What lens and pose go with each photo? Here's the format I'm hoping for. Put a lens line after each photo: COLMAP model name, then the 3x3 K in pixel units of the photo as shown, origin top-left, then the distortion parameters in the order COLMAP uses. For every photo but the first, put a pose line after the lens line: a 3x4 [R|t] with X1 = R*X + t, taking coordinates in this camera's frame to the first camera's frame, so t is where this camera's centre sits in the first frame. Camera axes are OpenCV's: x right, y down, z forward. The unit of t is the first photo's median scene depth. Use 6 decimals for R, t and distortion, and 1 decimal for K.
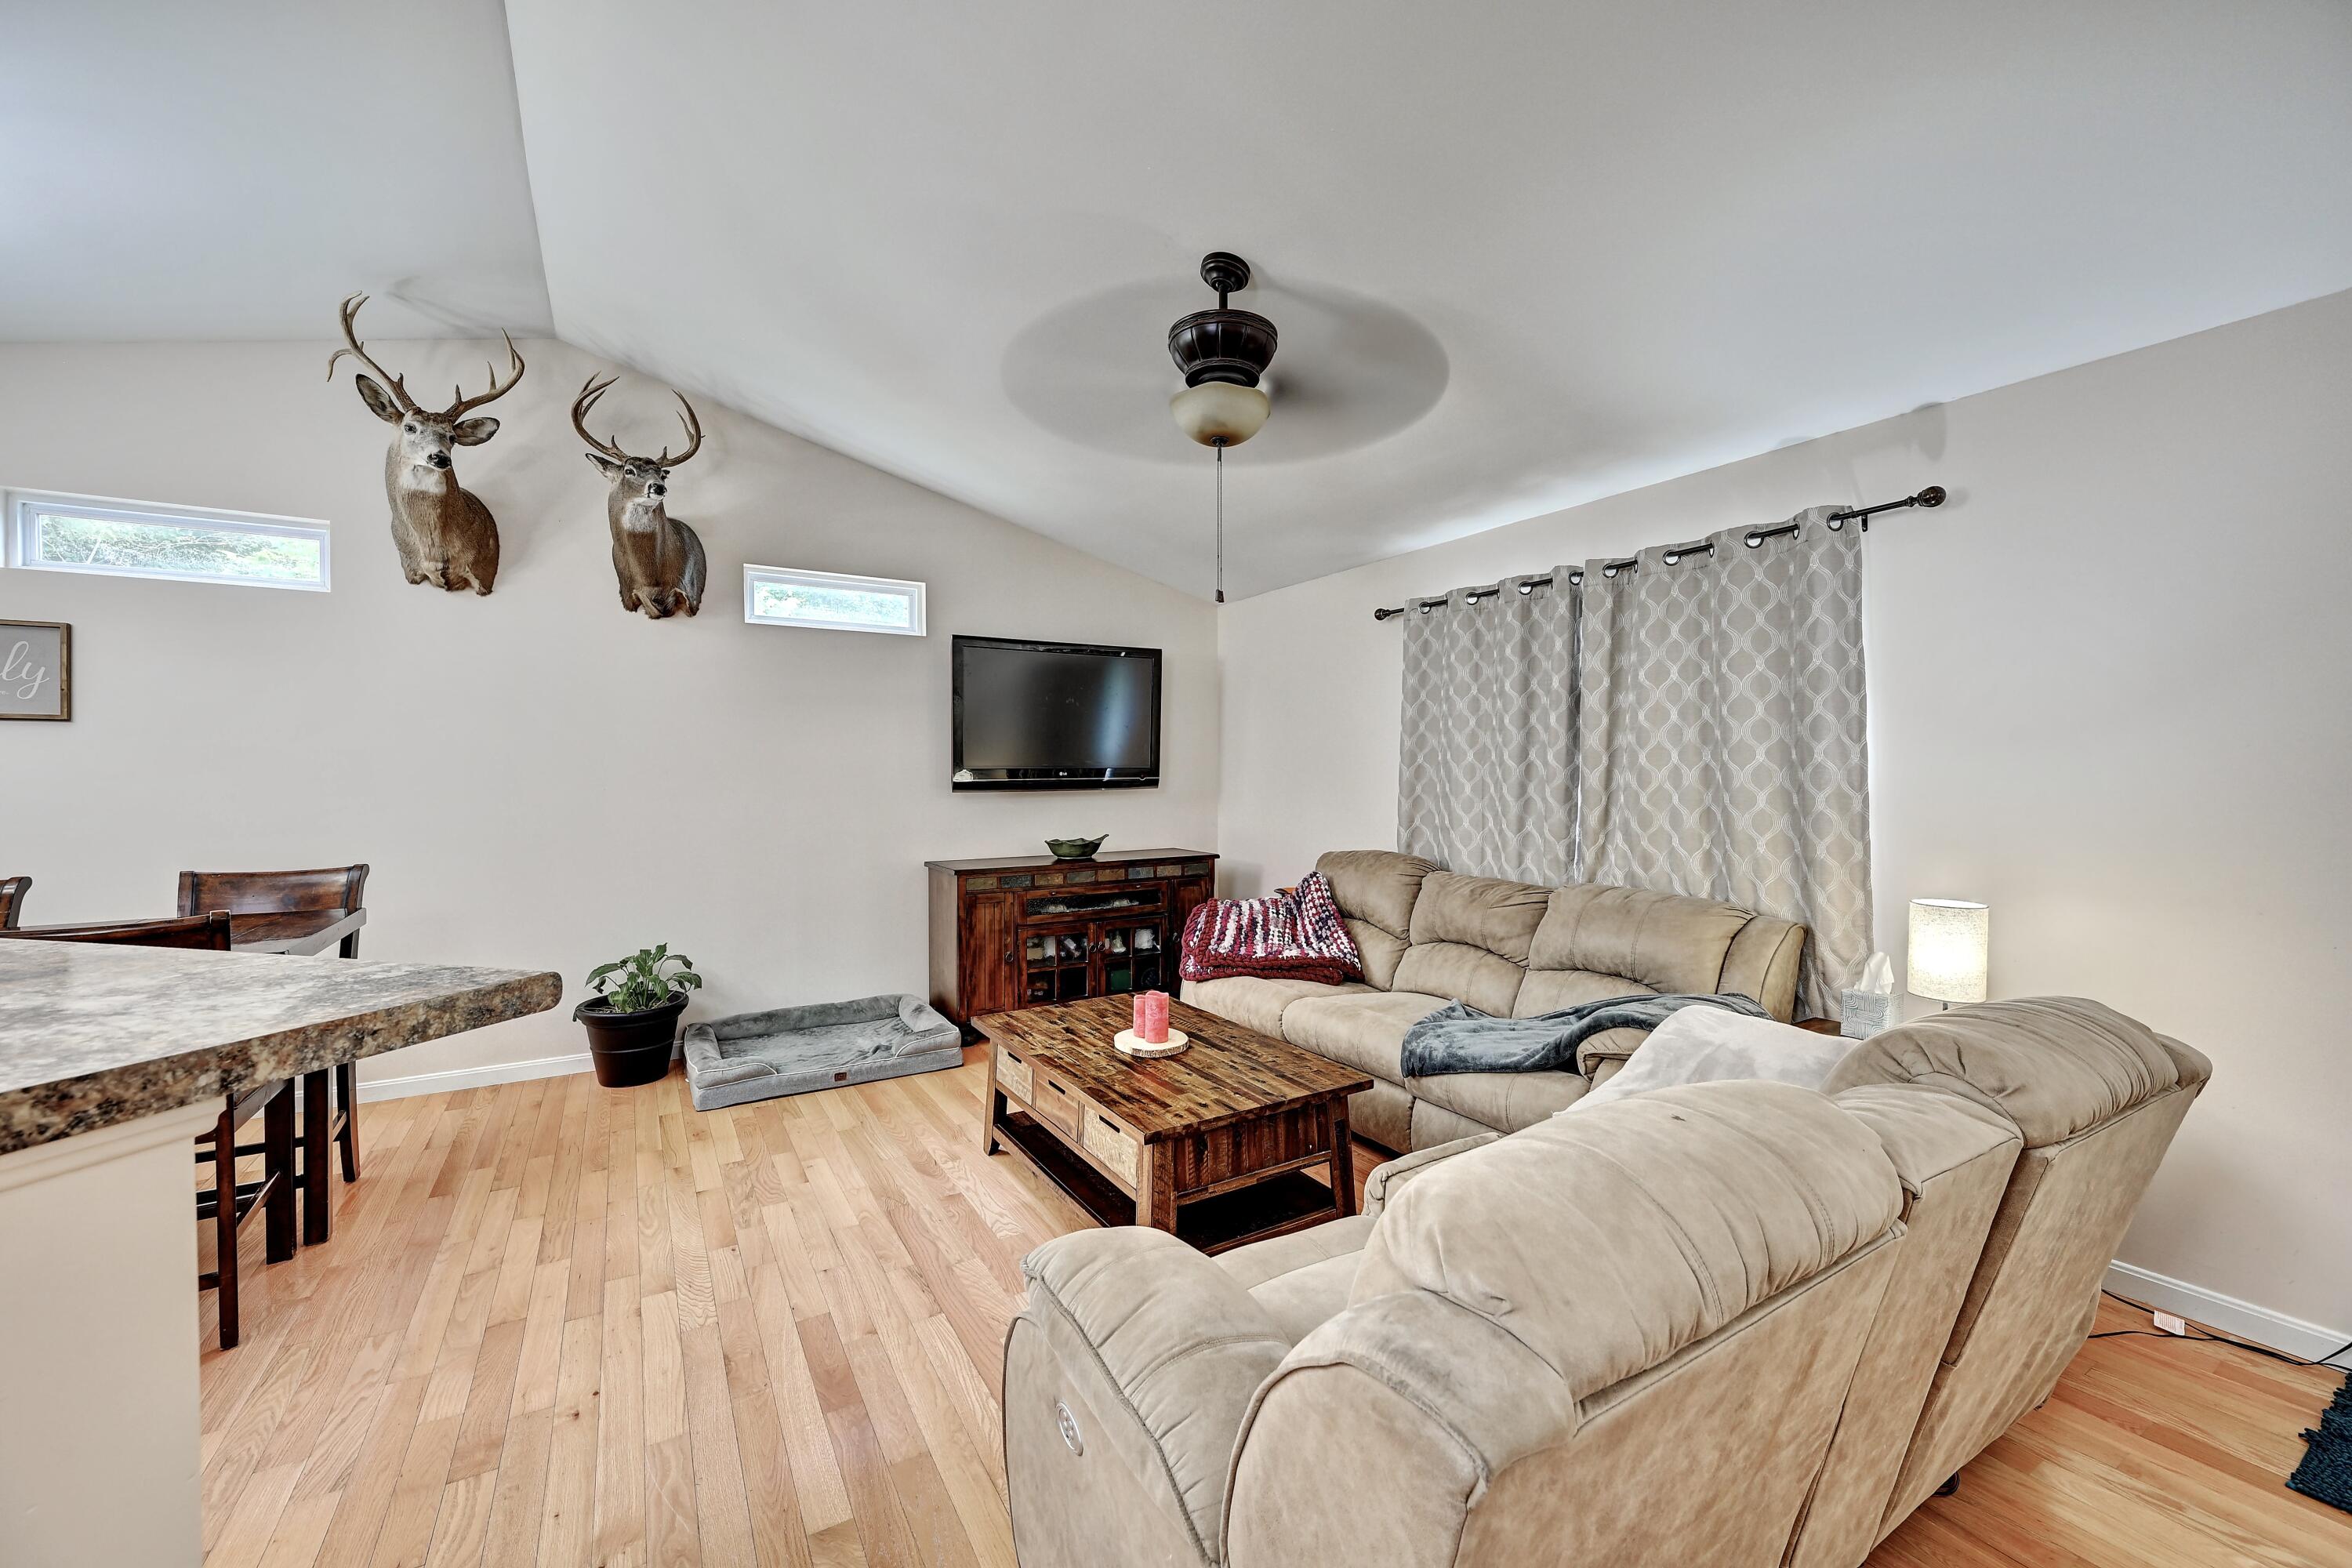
lens RADIAL K [[918.3, 0, 1173.6], [0, 918.3, 783.9], [0, 0, 1]] dist [-0.000199, 0.000086]
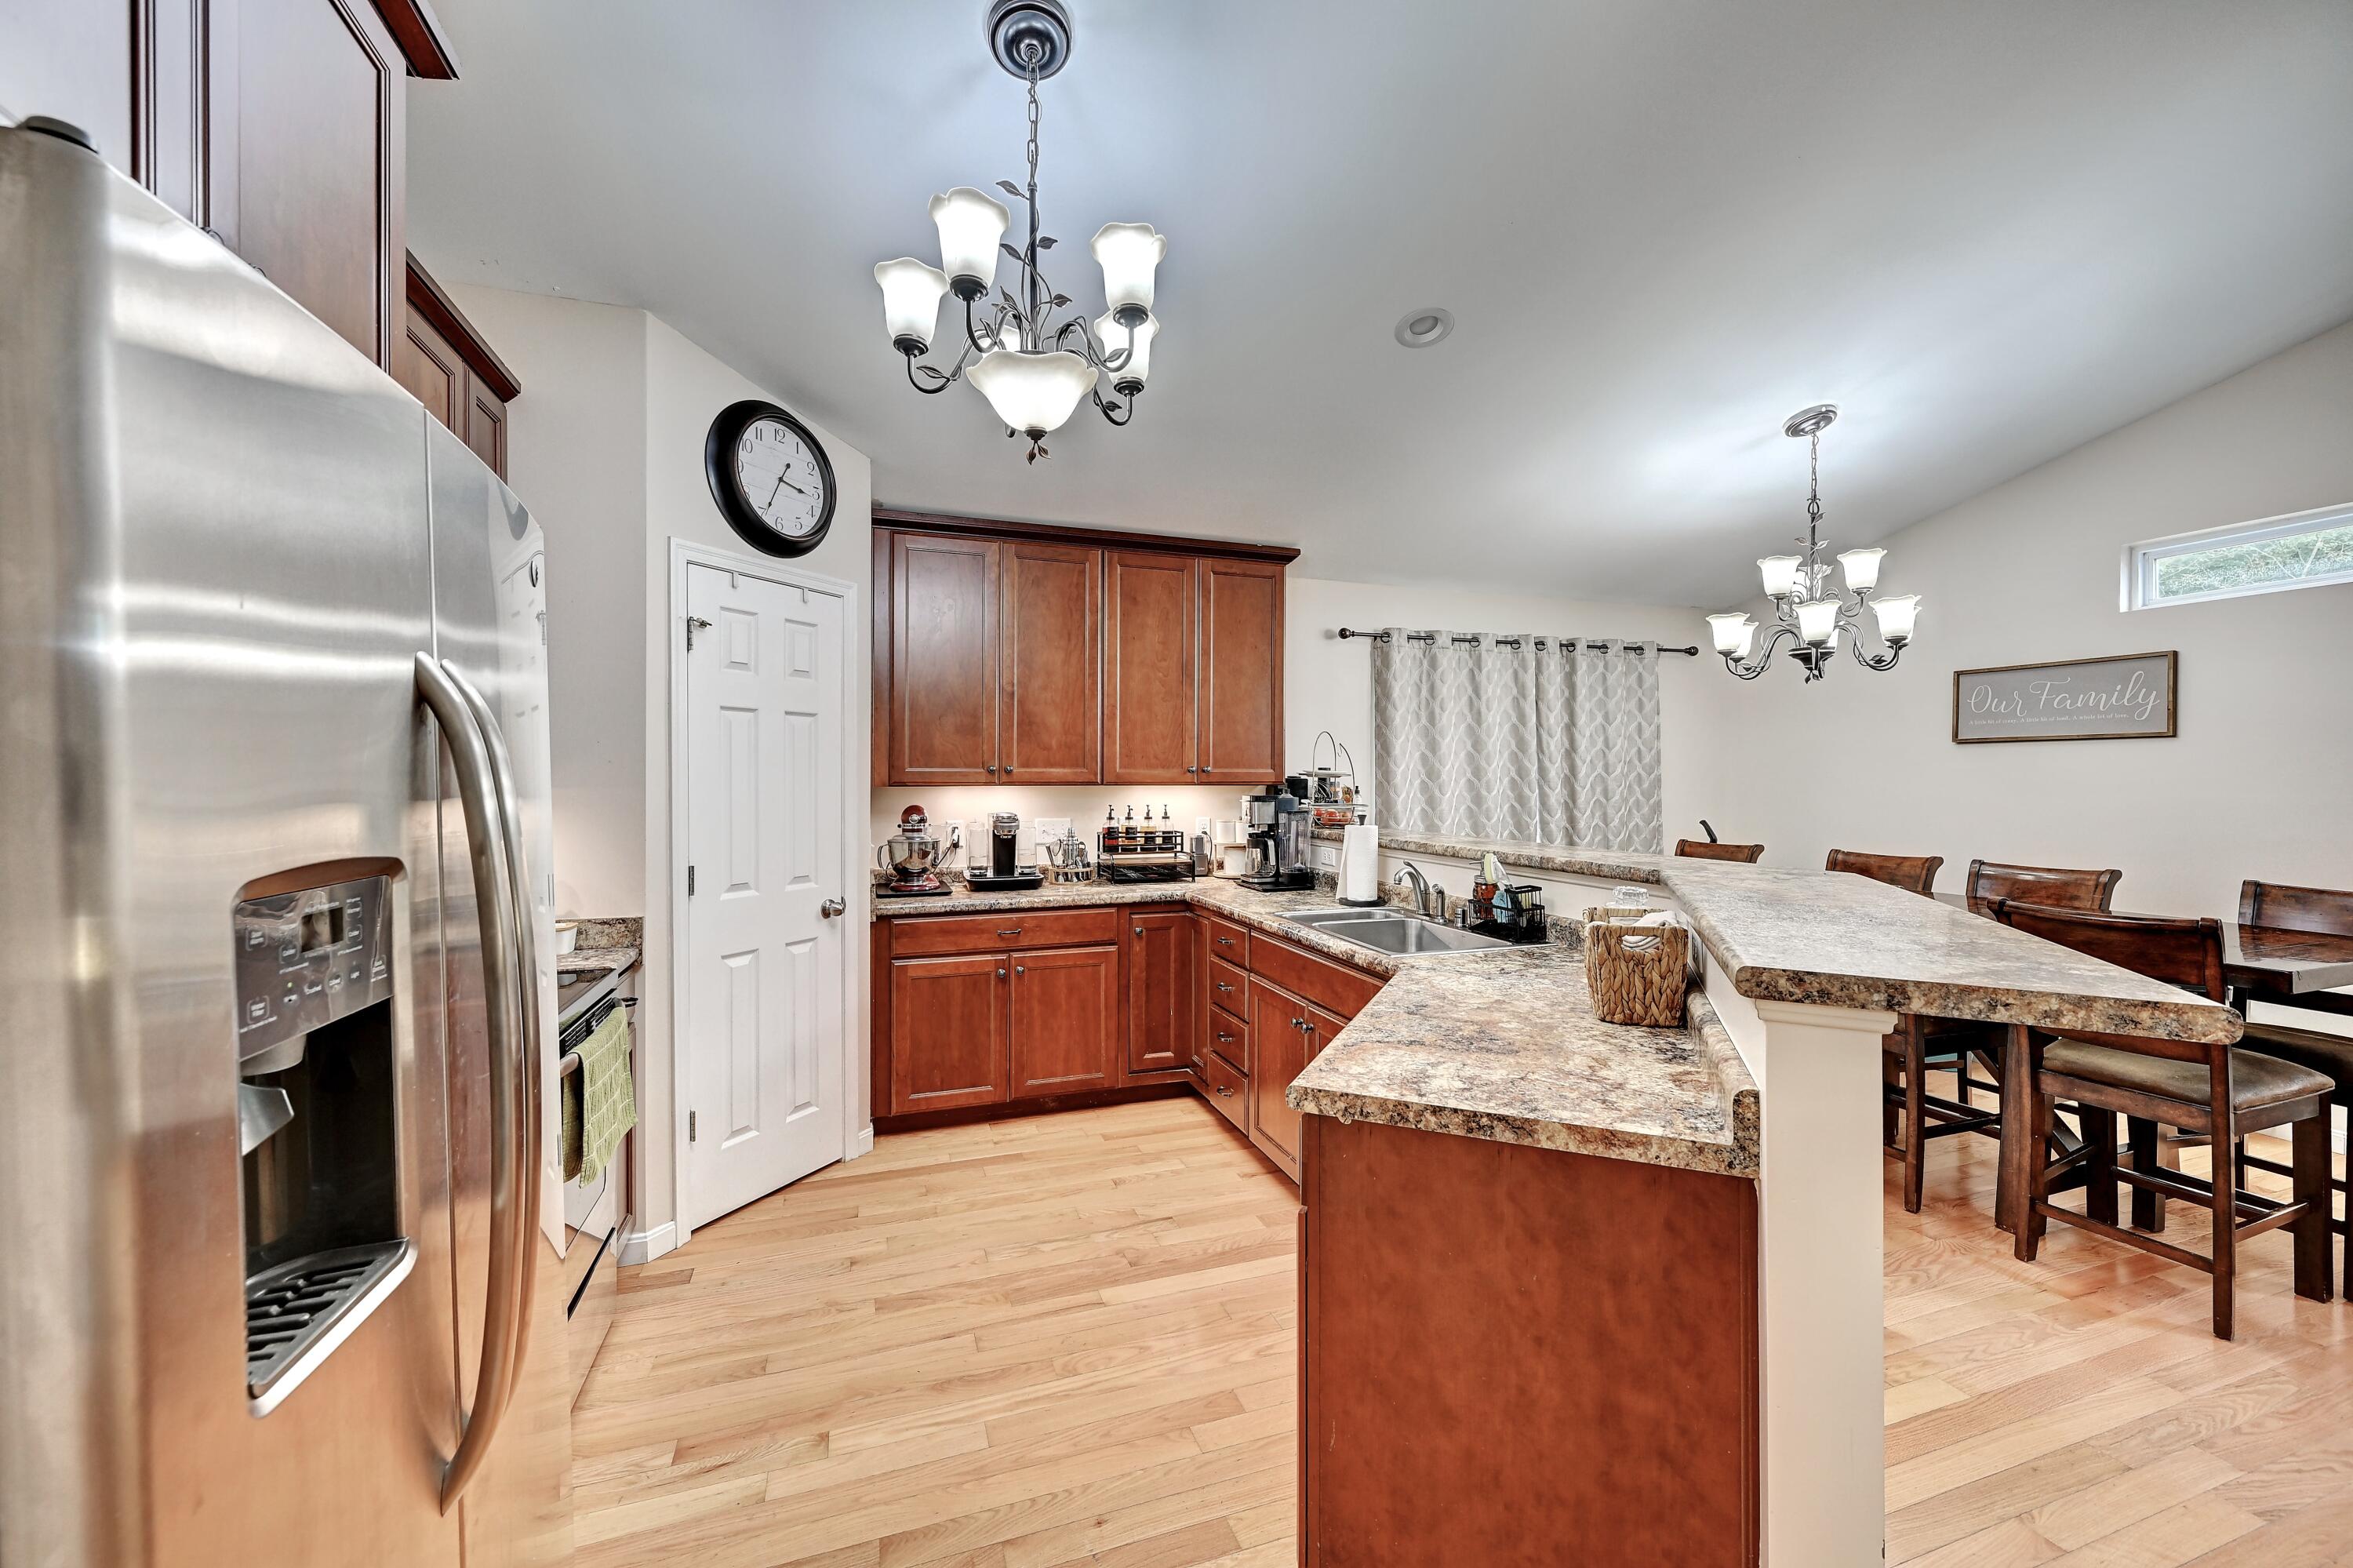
lens RADIAL K [[918.8, 0, 1179.3], [0, 918.8, 781.9], [0, 0, 1]] dist [-0.000199, 0.000086]
pose [[-0.200677, 0.004333, -0.979648, 0.156394], [-0.008596, 0.999944, 0.006184, -0.009755], [0.979620, 0.009662, -0.200628, 0.031026]]
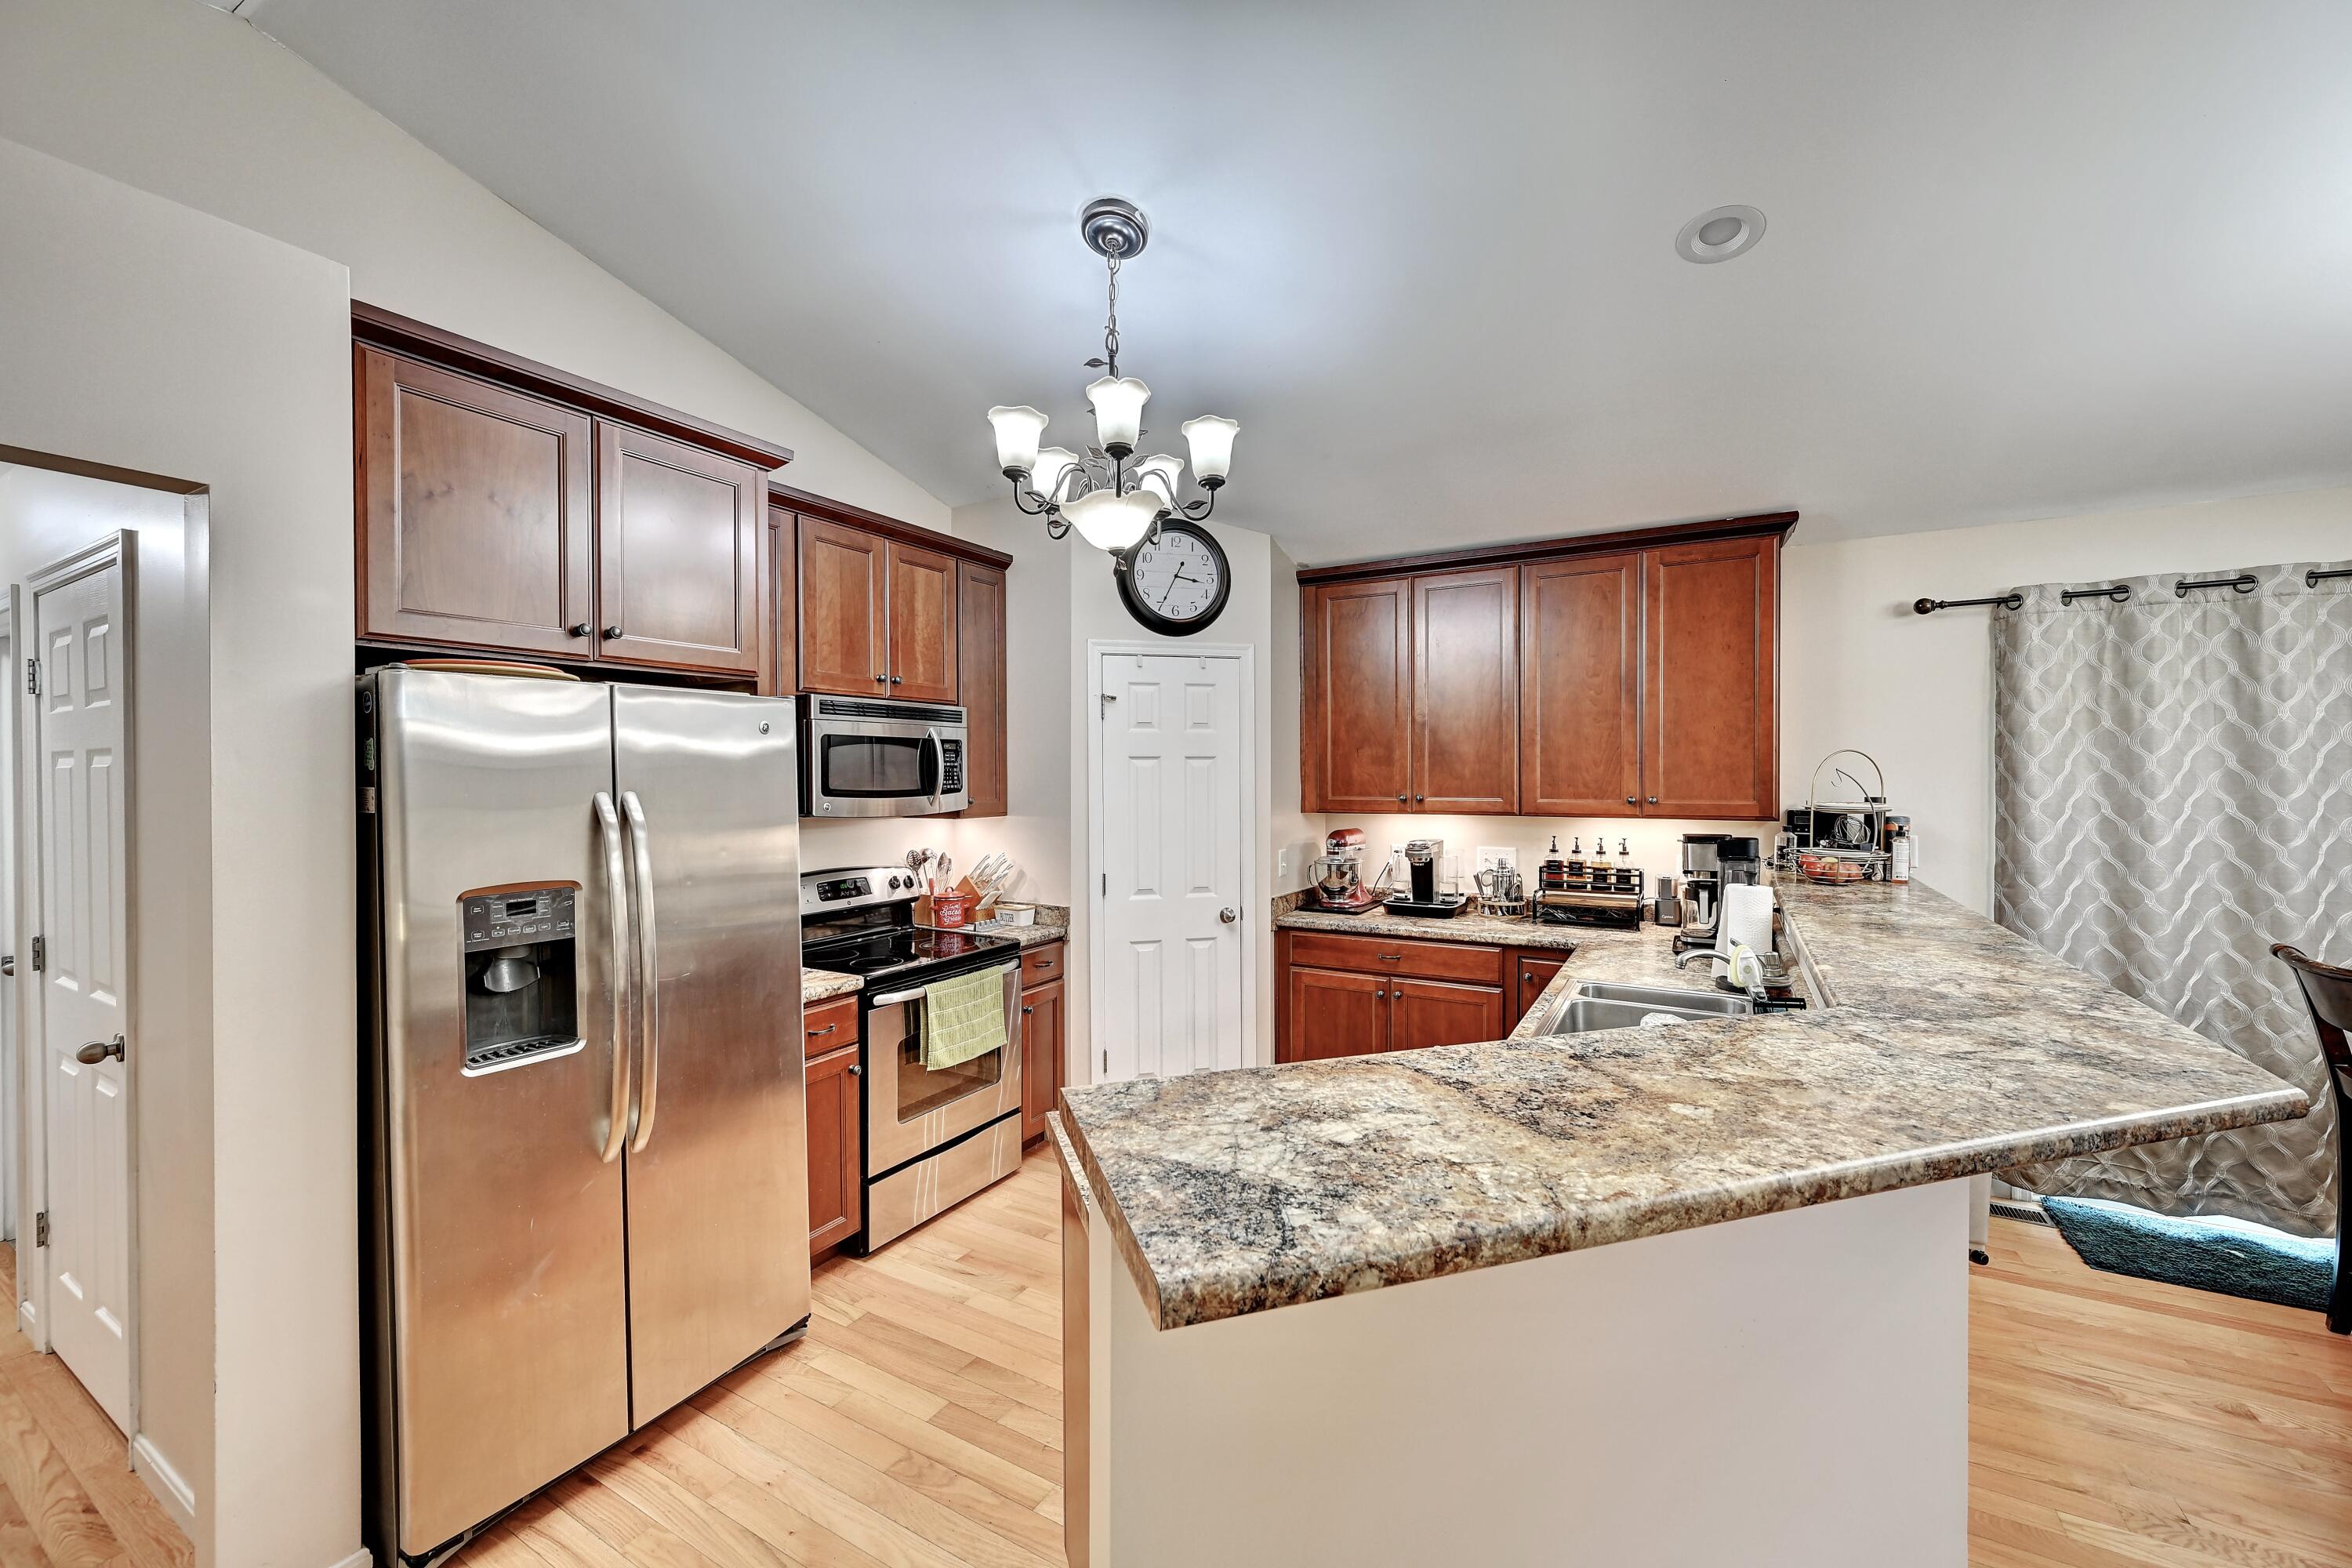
lens RADIAL K [[918.3, 0, 1174.5], [0, 918.3, 784.2], [0, 0, 1]] dist [-0.000199, 0.000086]
pose [[-0.874941, 0.009791, -0.484131, -0.079940], [0.000219, 0.999803, 0.019825, -0.057662], [0.484230, 0.017240, -0.874771, 0.461703]]
